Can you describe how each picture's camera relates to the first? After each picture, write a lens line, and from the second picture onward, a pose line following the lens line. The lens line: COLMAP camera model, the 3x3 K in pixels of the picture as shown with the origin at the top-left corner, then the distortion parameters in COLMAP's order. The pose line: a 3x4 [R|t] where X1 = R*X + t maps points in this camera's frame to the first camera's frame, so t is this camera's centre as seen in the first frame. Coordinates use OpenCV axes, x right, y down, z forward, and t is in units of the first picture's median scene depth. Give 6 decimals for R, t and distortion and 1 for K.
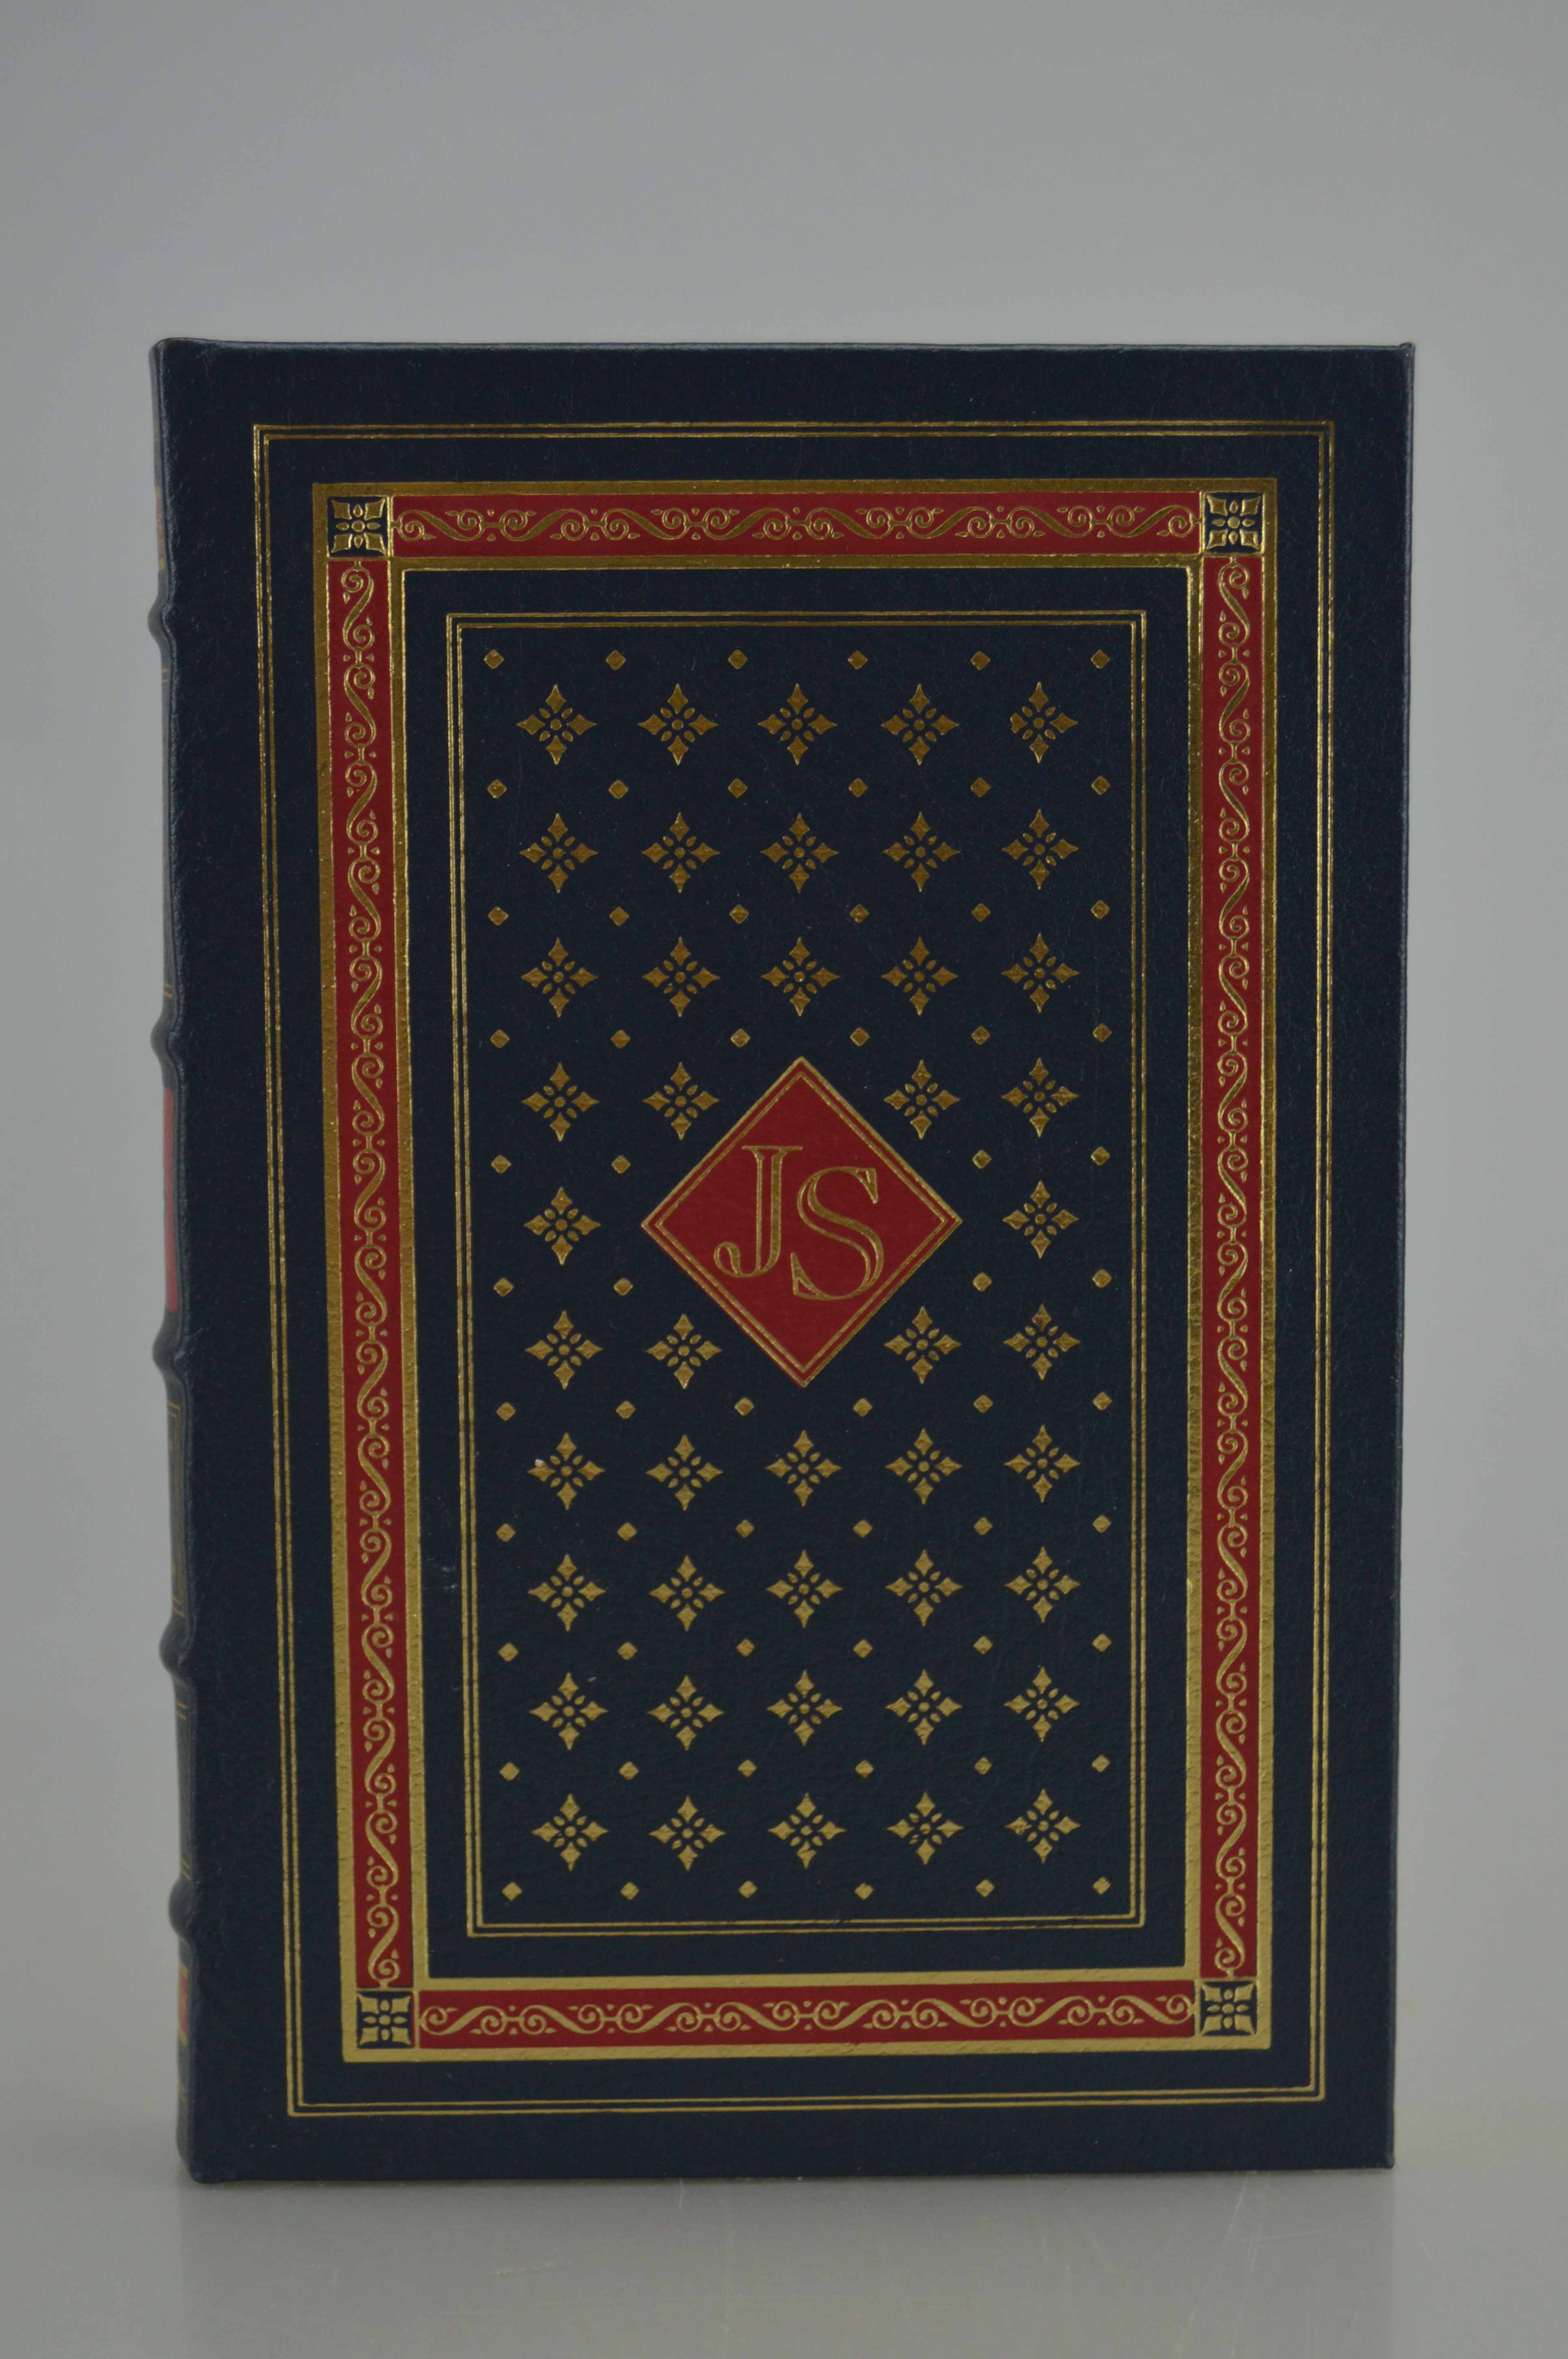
lens RADIAL K [[4799.5, 0, 787.2], [0, 4799.5, 1196.1], [0, 0, 1]] dist [-0.029148, 0.000000]
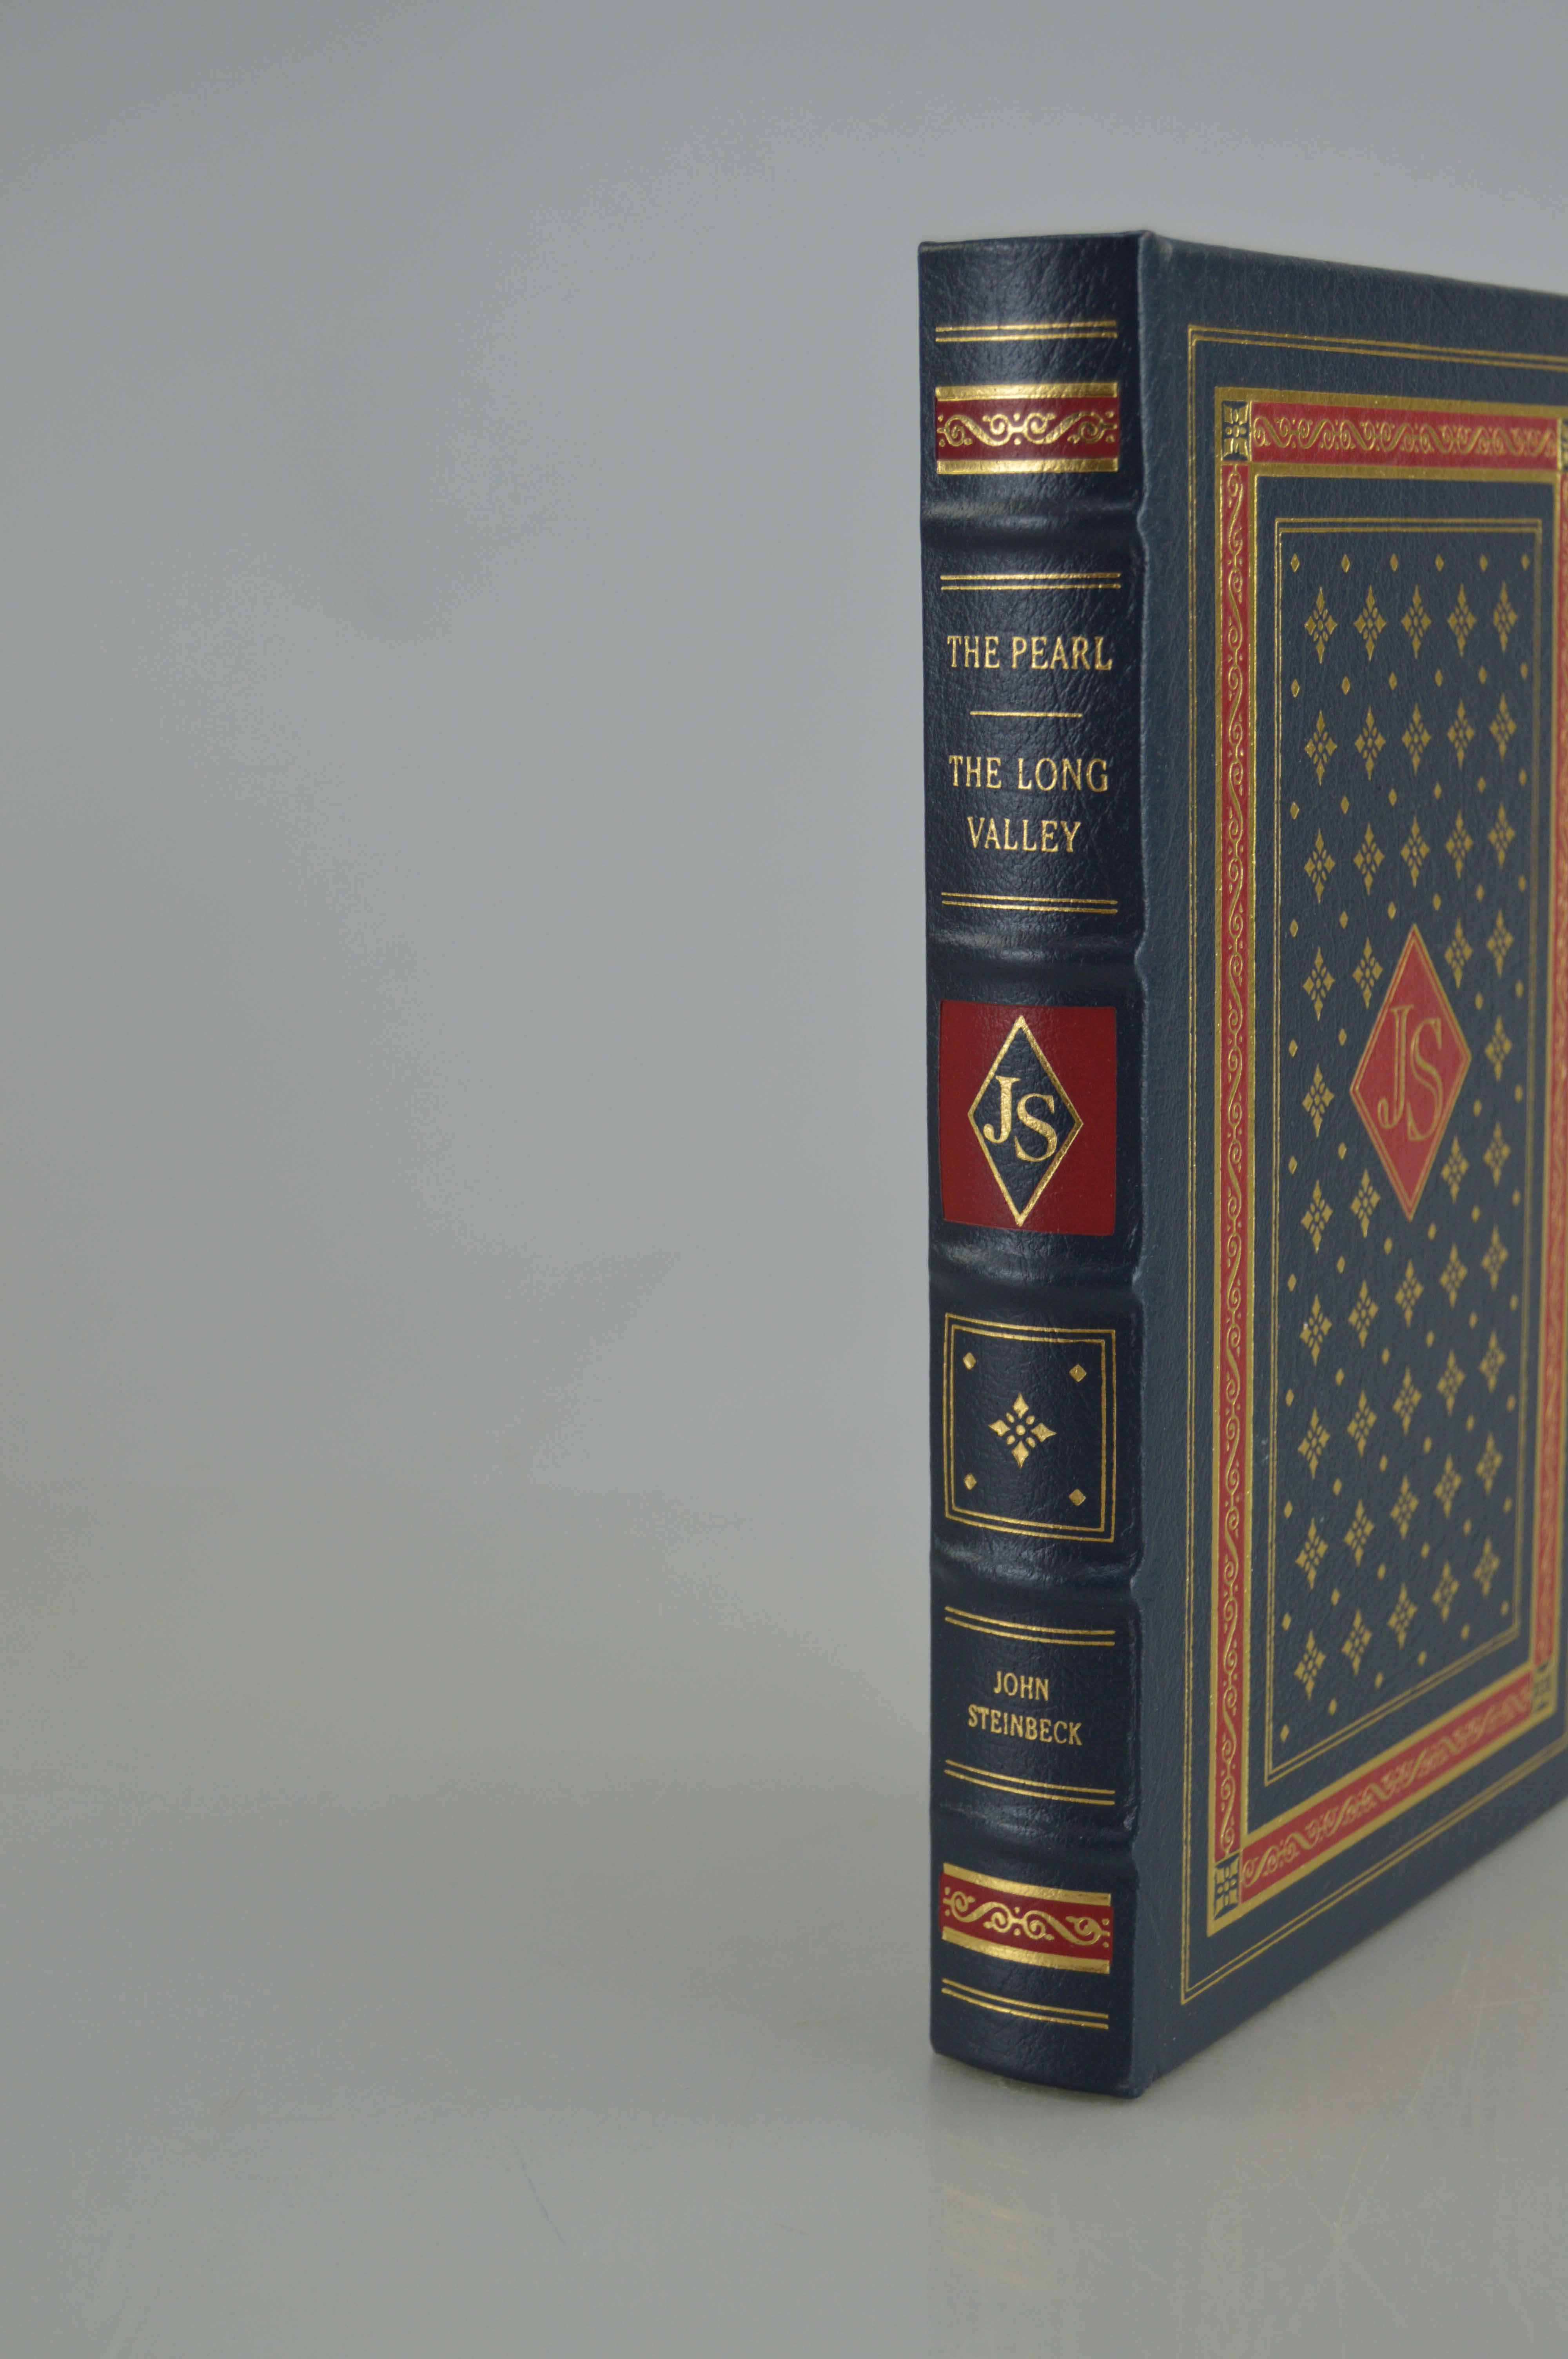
lens RADIAL K [[4019.0, 0, 723.6], [0, 4019.0, 1238.1], [0, 0, 1]] dist [-0.055941, 0.000000]
pose [[0.567469, -0.140754, 0.811275, -0.845666], [0.100886, 0.989743, 0.101150, -0.066715], [-0.817191, 0.024447, 0.575848, 0.598084]]
